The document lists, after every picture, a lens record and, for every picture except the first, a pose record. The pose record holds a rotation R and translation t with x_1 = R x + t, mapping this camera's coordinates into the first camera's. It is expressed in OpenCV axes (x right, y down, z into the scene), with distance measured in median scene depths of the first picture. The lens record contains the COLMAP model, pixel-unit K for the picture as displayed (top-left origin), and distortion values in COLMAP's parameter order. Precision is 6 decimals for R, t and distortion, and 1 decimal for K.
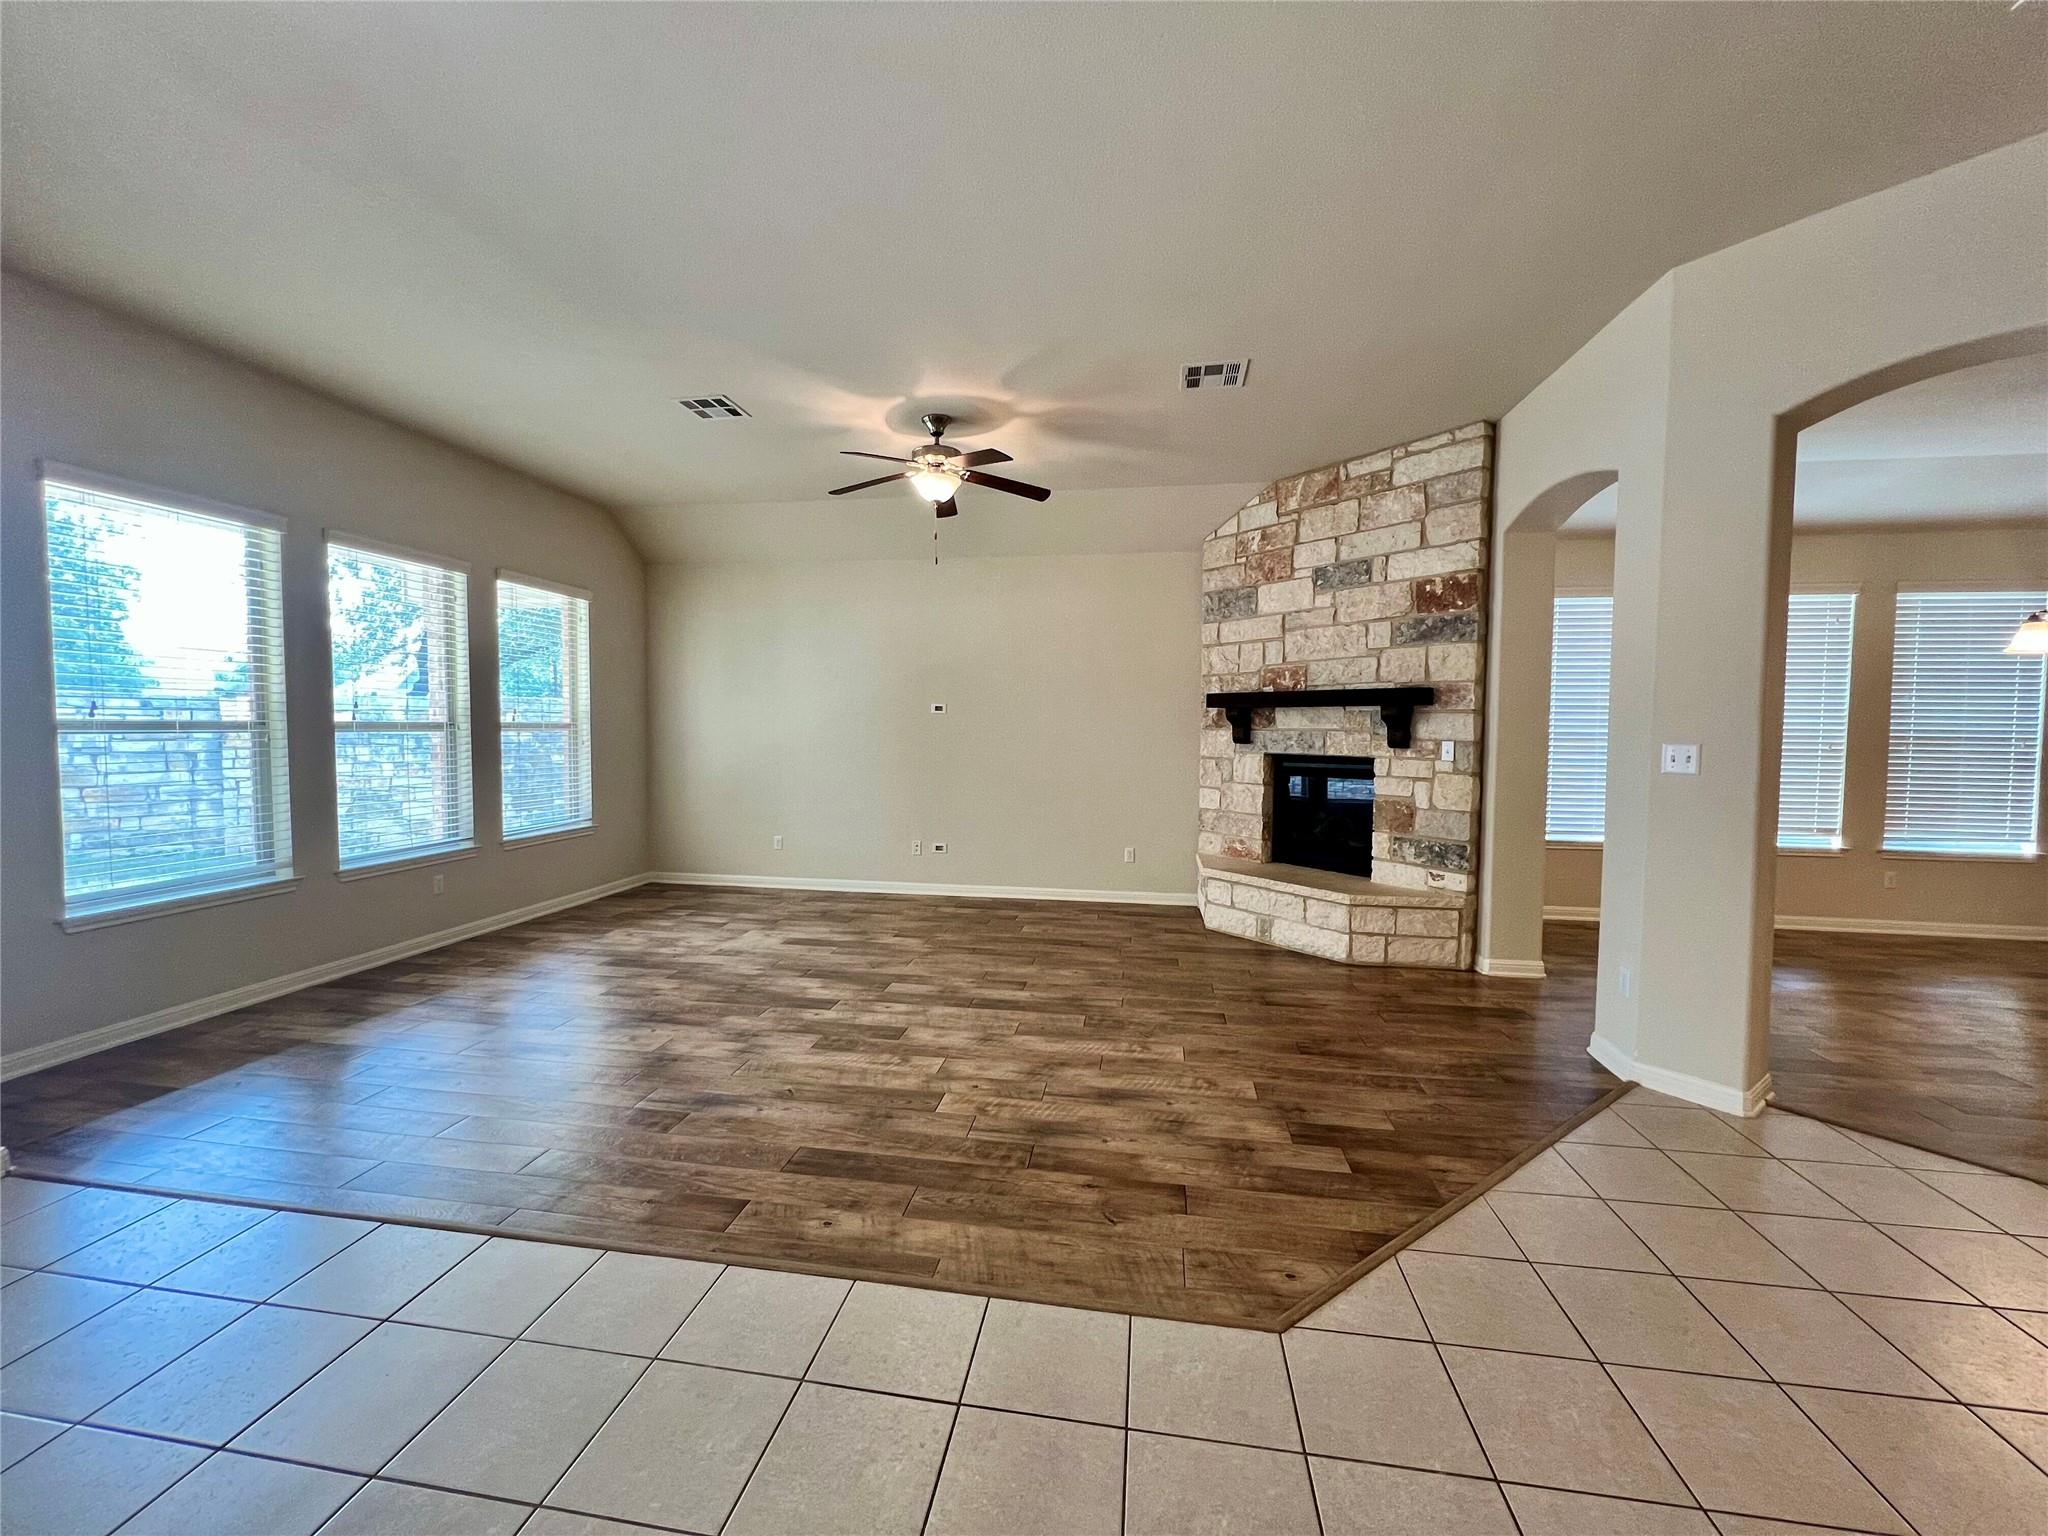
lens RADIAL K [[815.4, 0, 1021.9], [0, 815.4, 766.7], [0, 0, 1]] dist [-0.000623, -0.000394]
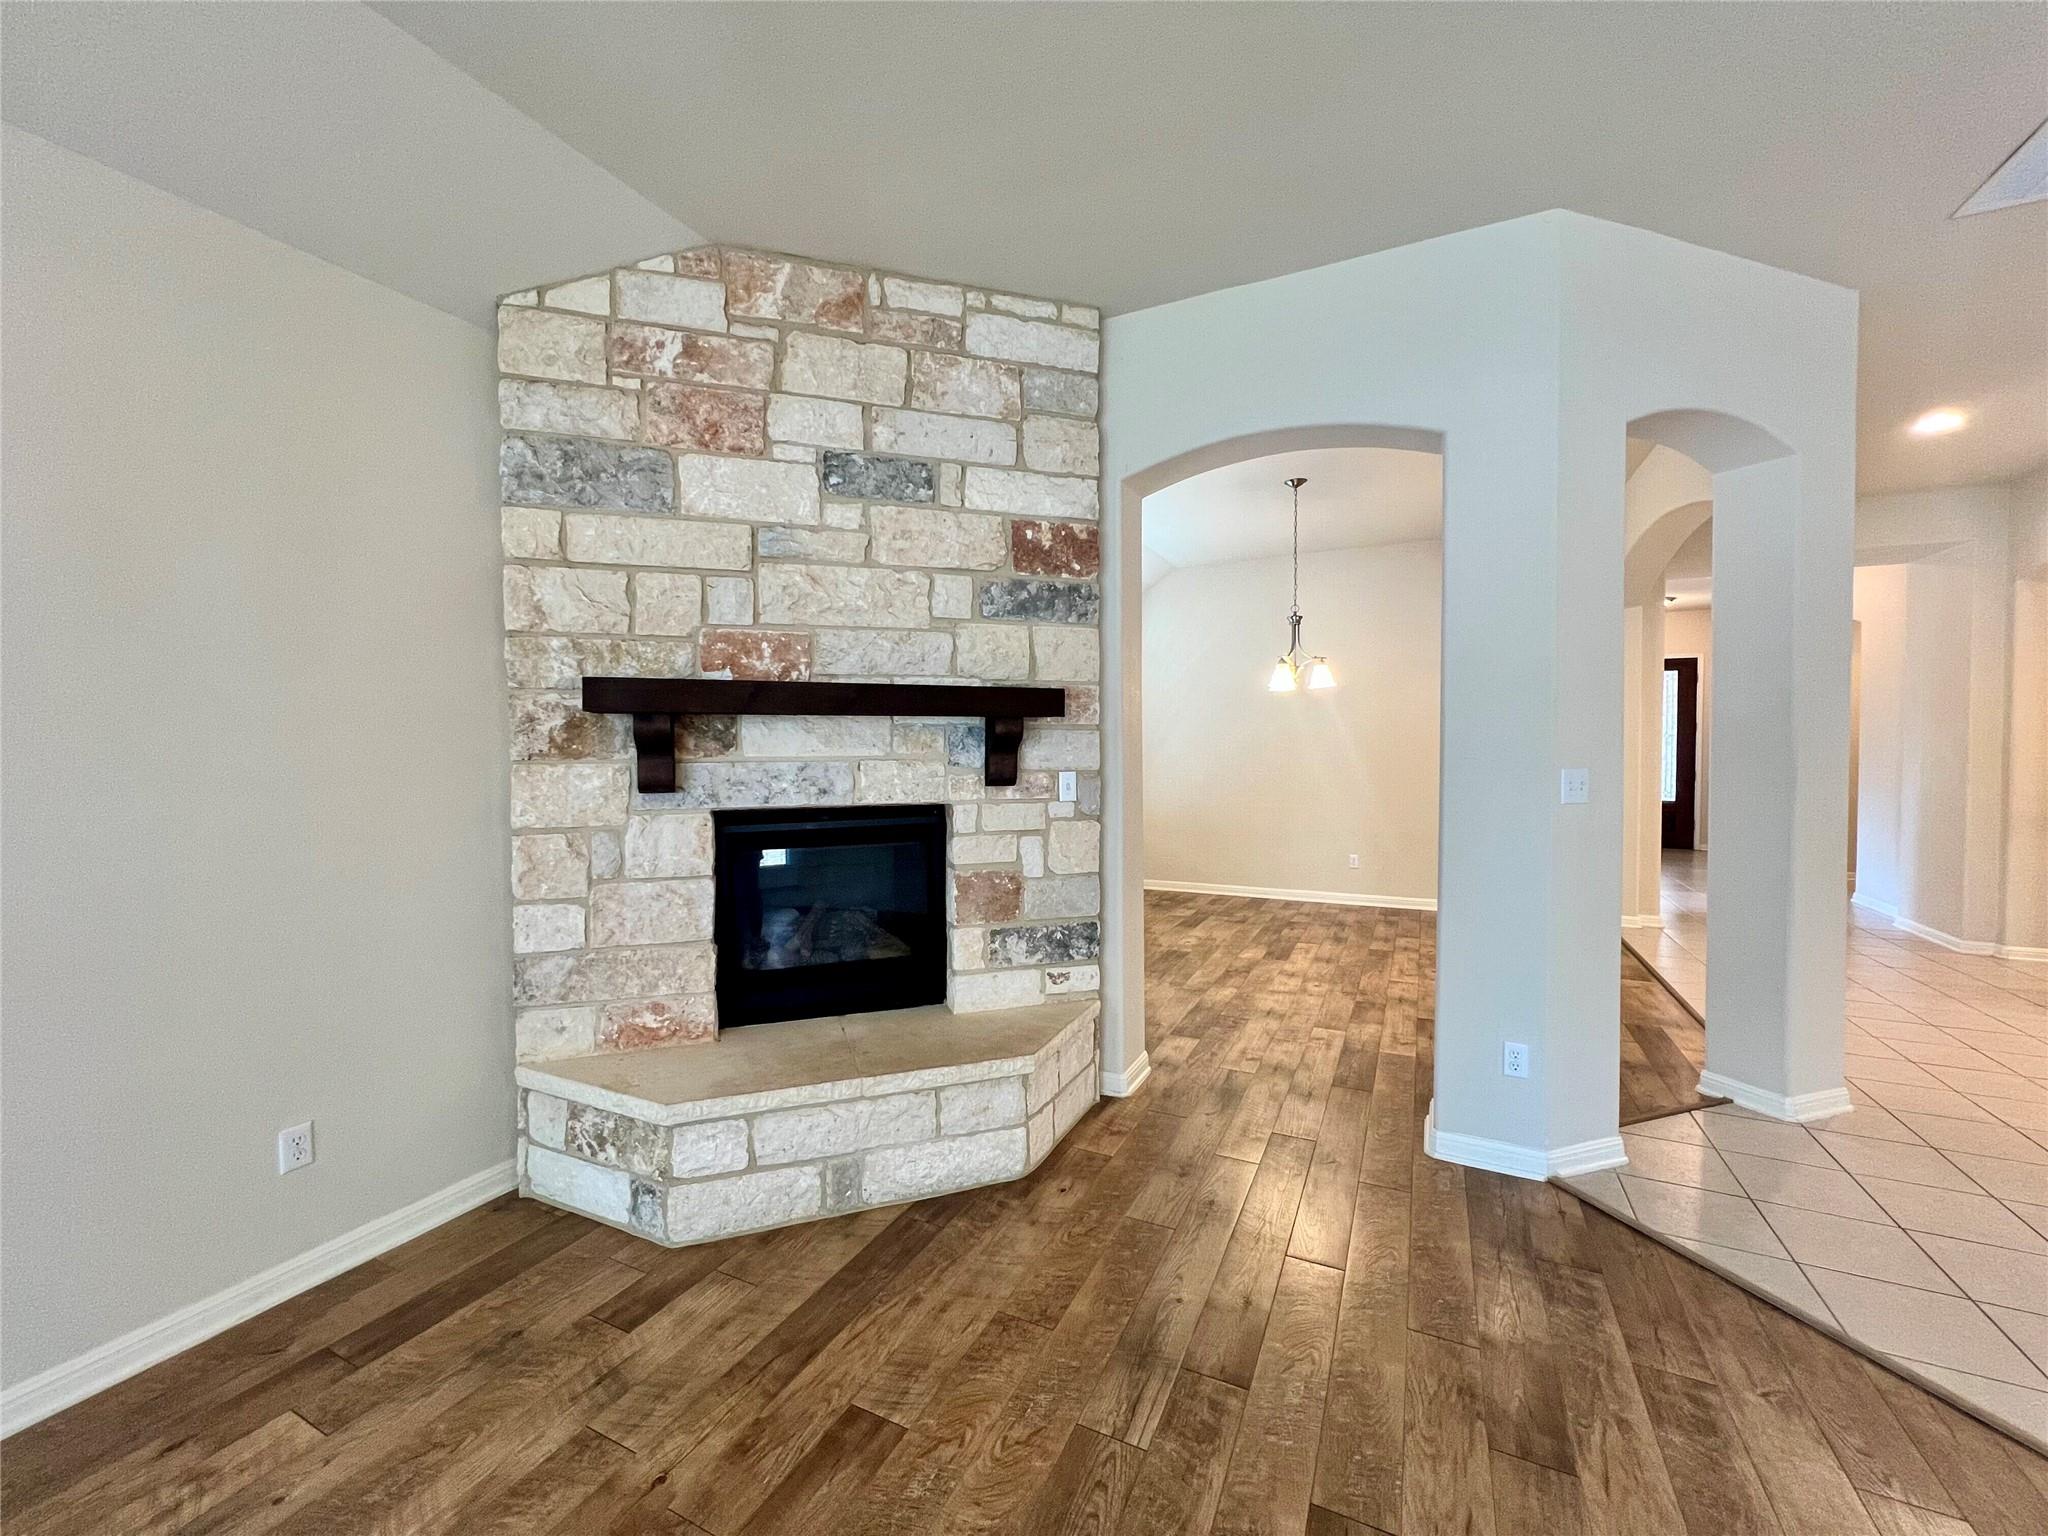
lens RADIAL K [[815.4, 0, 1021.9], [0, 815.4, 766.7], [0, 0, 1]] dist [-0.000623, -0.000394]
pose [[0.298783, -0.036552, 0.953621, -0.115568], [0.054207, 0.998303, 0.021281, -0.047972], [-0.952780, 0.045335, 0.300257, 0.778723]]
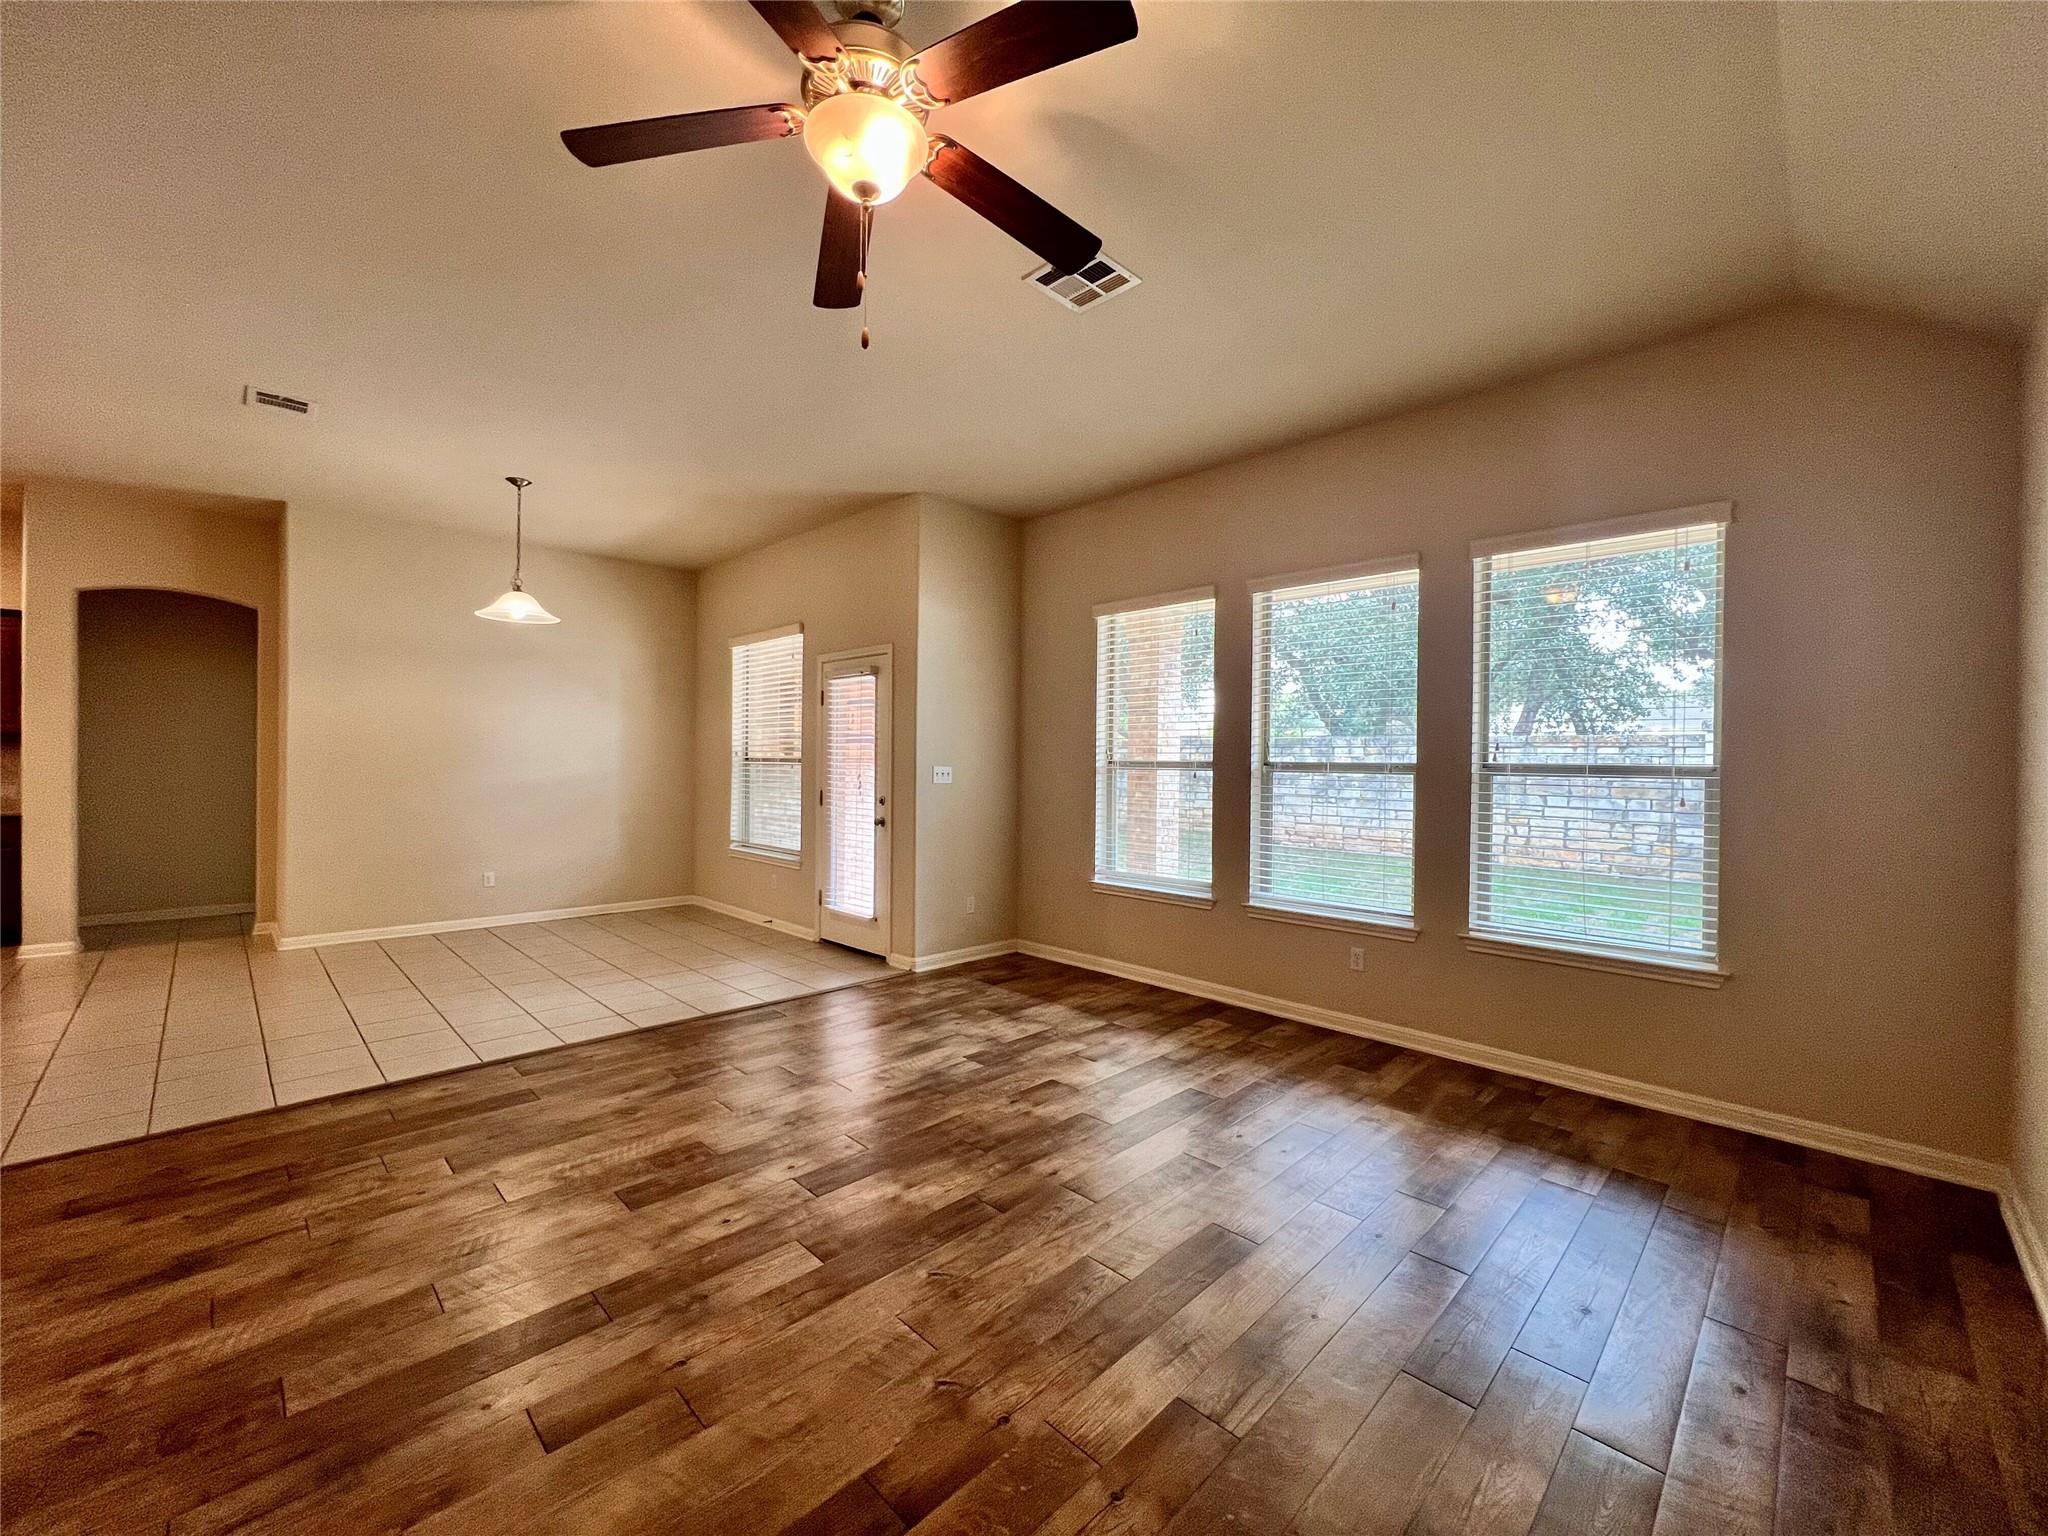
lens RADIAL K [[815.4, 0, 1021.9], [0, 815.4, 766.7], [0, 0, 1]] dist [-0.000623, -0.000394]
pose [[-0.587654, -0.009397, -0.809057, 0.152340], [-0.054929, 0.998089, 0.028305, -0.053222], [0.807245, 0.061074, -0.587048, 1.169722]]
